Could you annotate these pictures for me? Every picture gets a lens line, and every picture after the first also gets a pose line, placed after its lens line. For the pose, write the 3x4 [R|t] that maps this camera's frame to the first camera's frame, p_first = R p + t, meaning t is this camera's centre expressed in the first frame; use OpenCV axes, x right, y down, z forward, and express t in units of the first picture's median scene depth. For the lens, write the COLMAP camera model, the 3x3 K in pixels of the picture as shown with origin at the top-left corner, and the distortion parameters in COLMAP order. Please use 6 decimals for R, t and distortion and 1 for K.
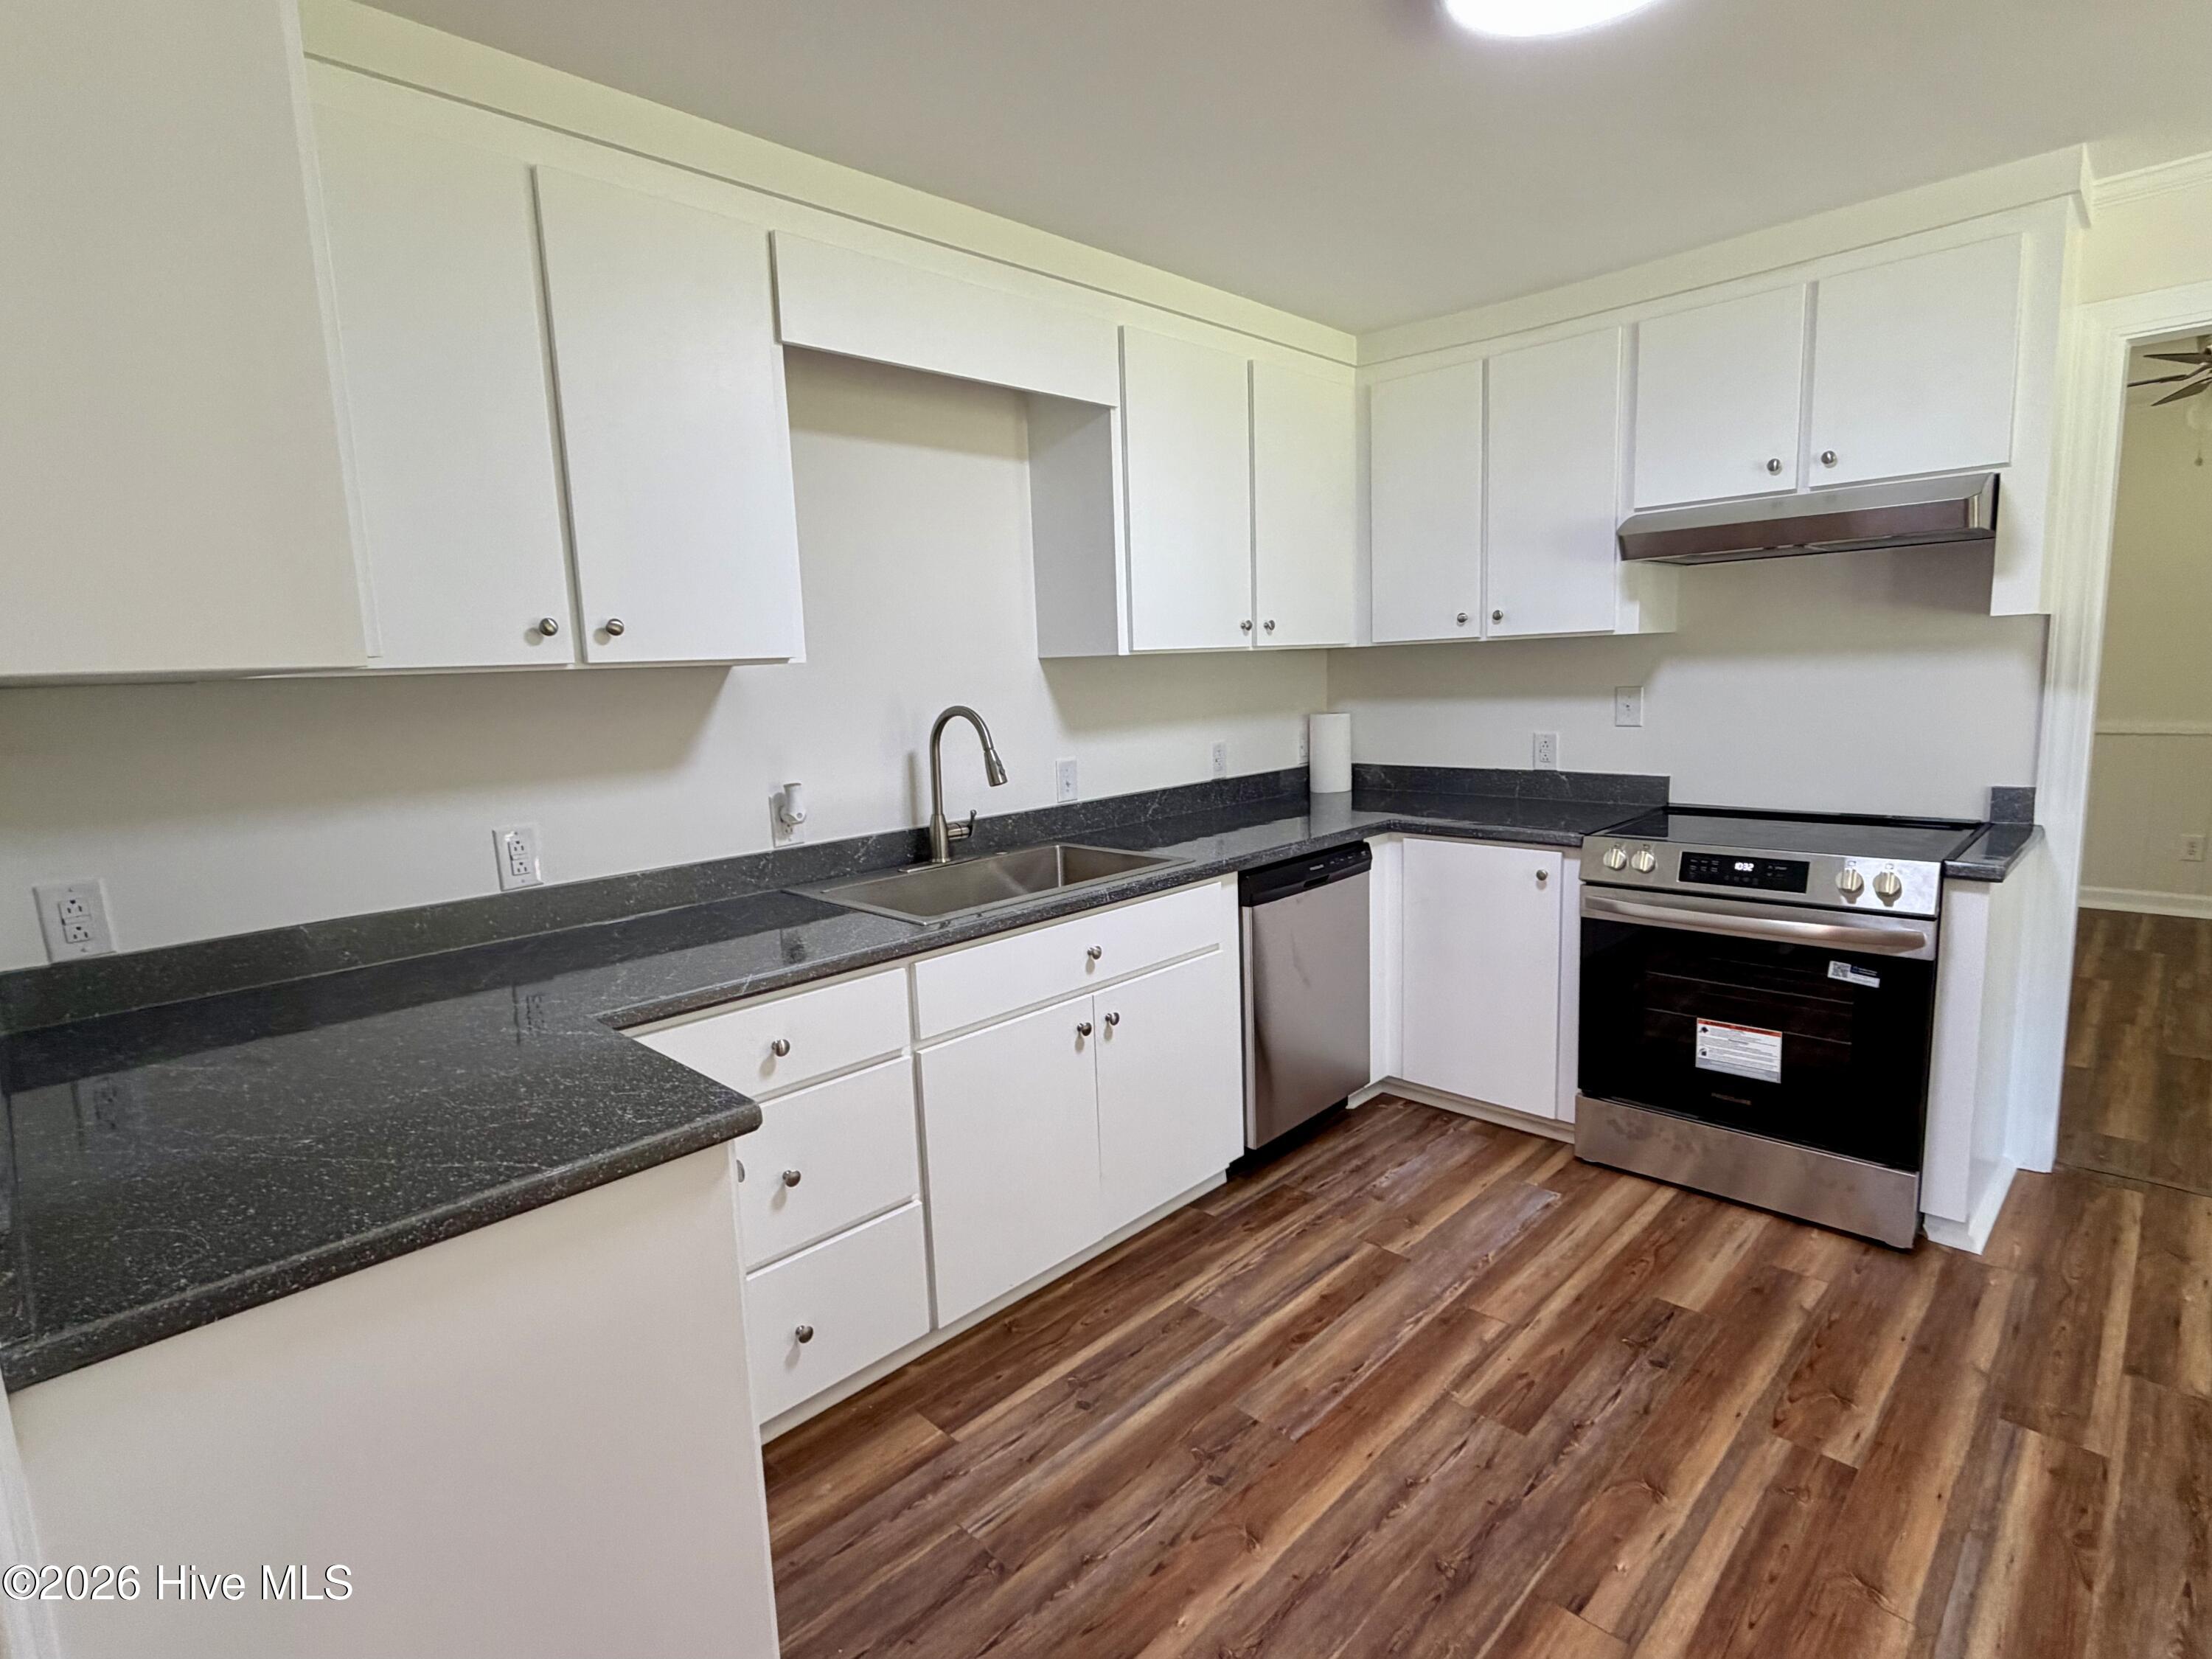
lens RADIAL K [[1098.5, 0, 1103.3], [0, 1098.5, 827.9], [0, 0, 1]] dist [0.003566, -0.001353]
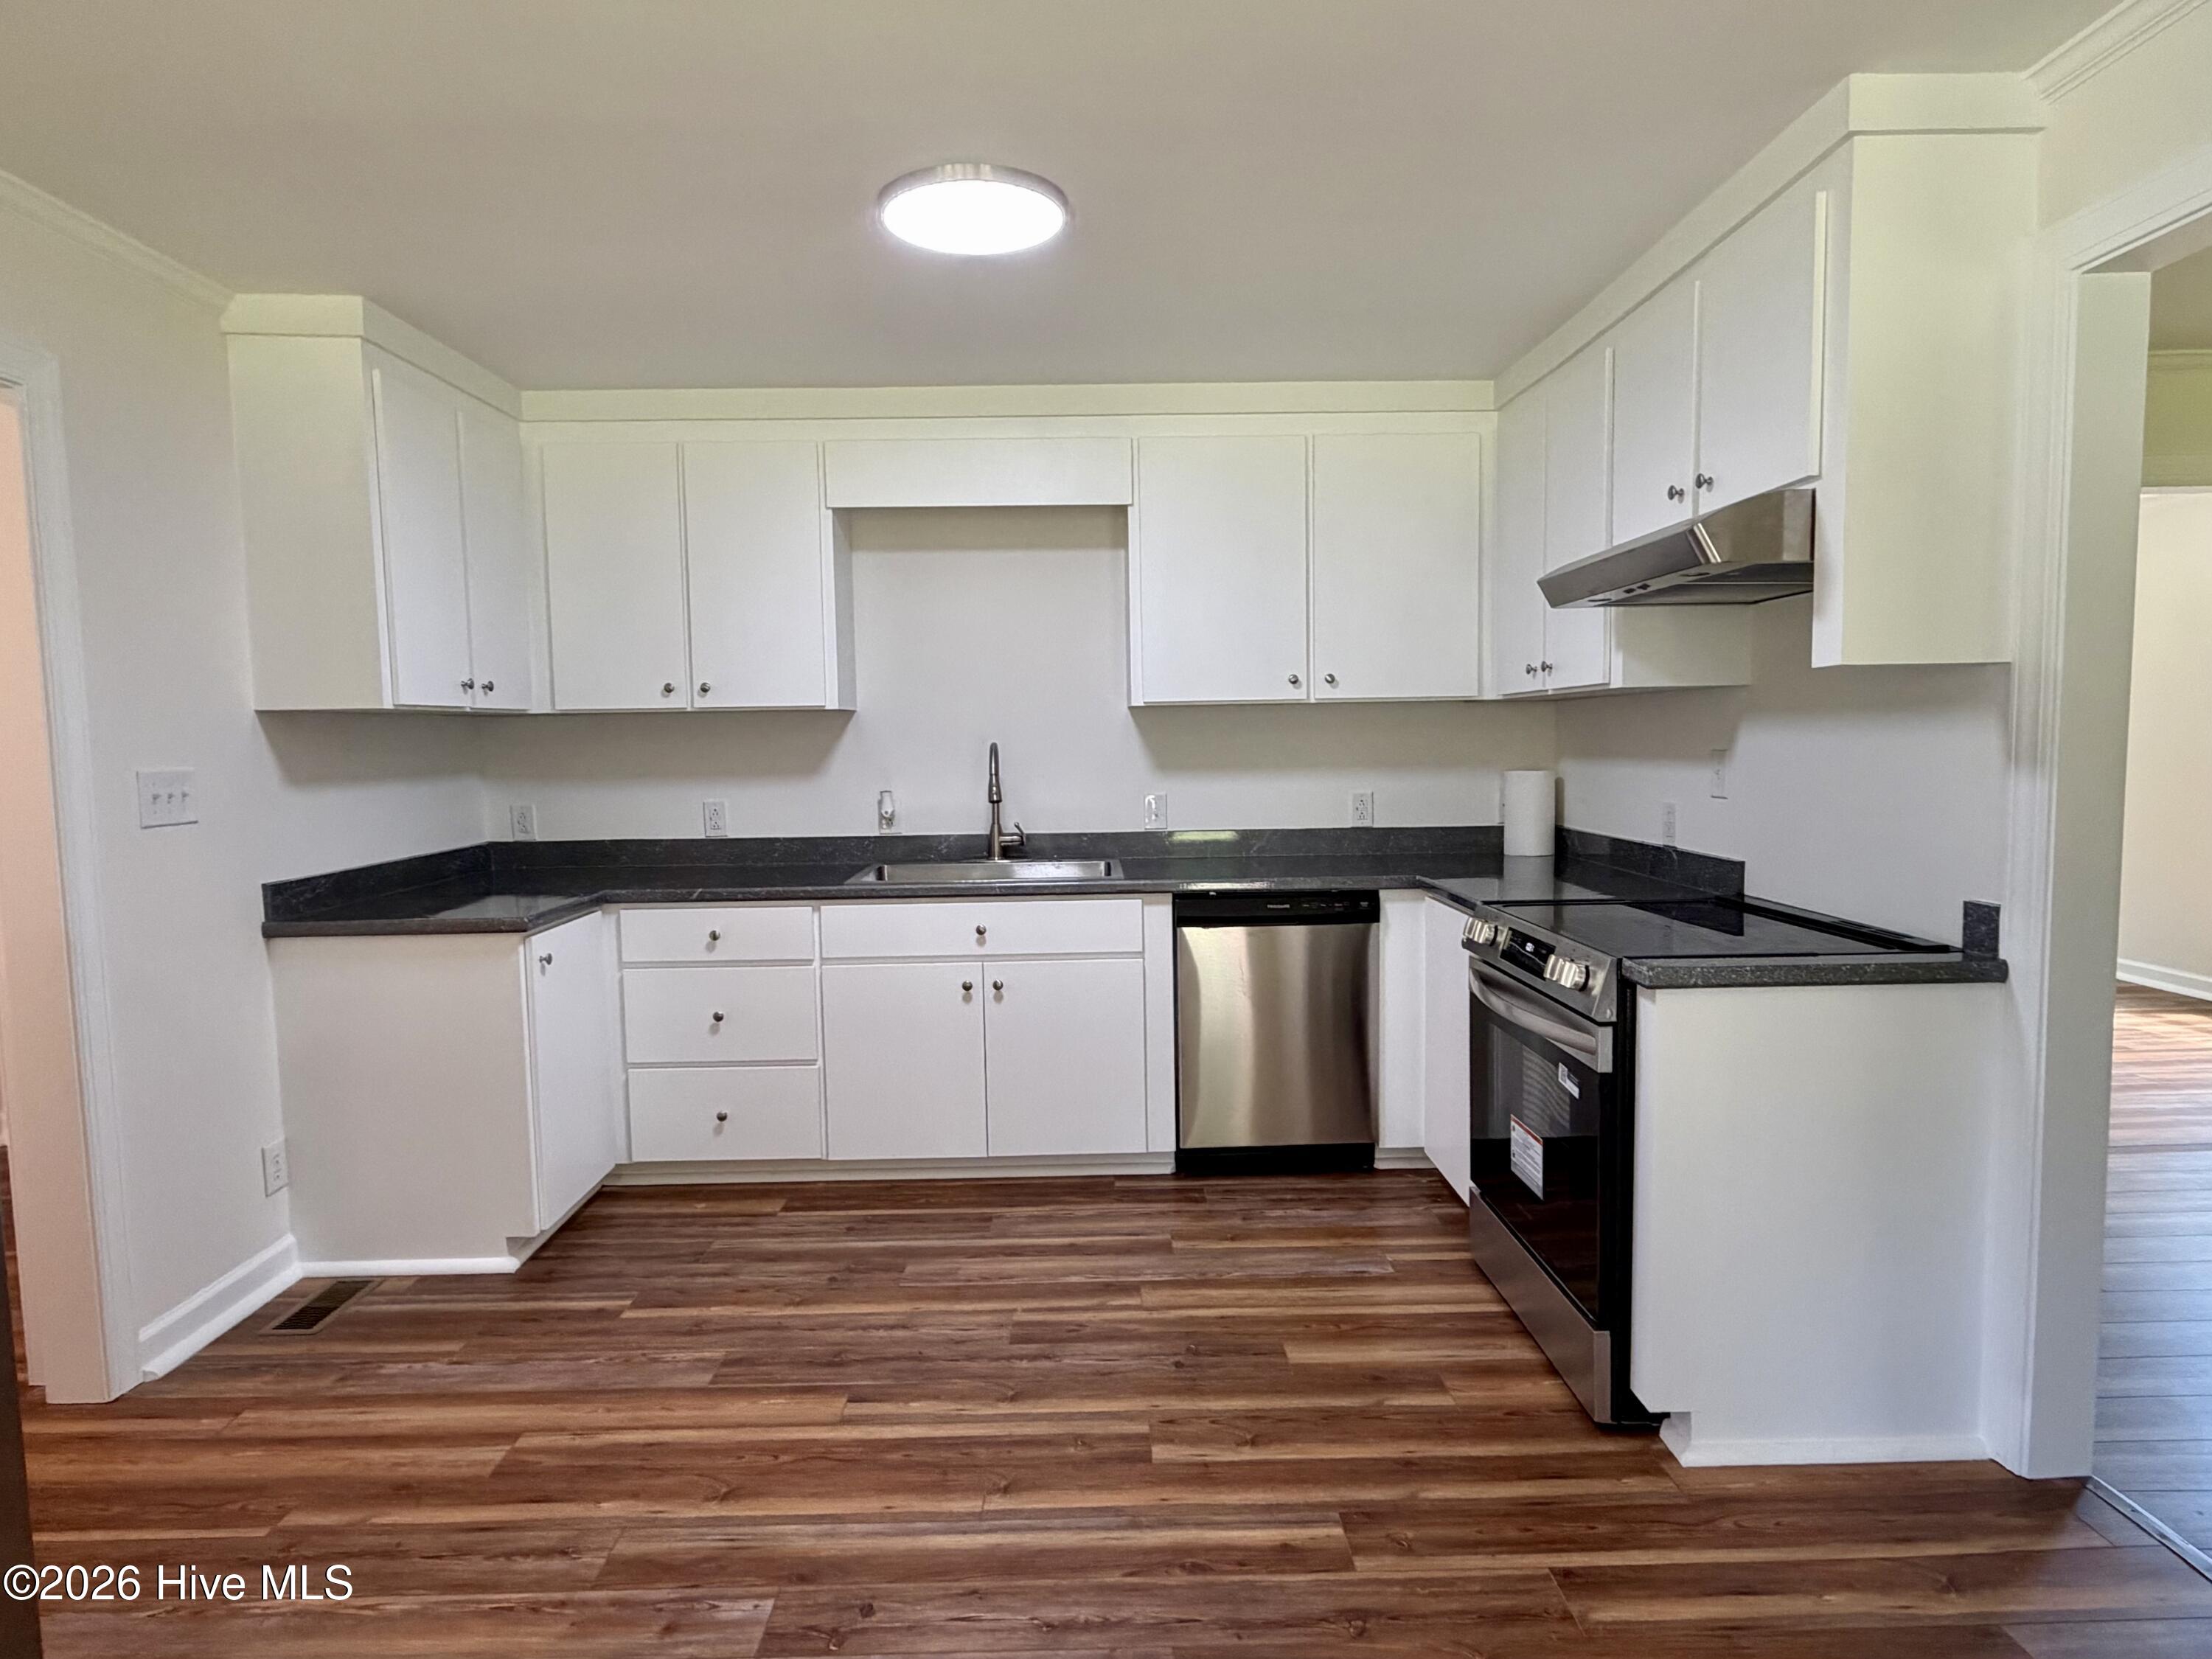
lens RADIAL K [[1190.8, 0, 1102.8], [0, 1190.8, 829.9], [0, 0, 1]] dist [-0.000983, 0.001523]
pose [[0.721186, 0.081959, -0.687876, 1.097170], [-0.113916, 0.993490, -0.001061, -0.021446], [0.683311, 0.079125, 0.725827, 0.054045]]
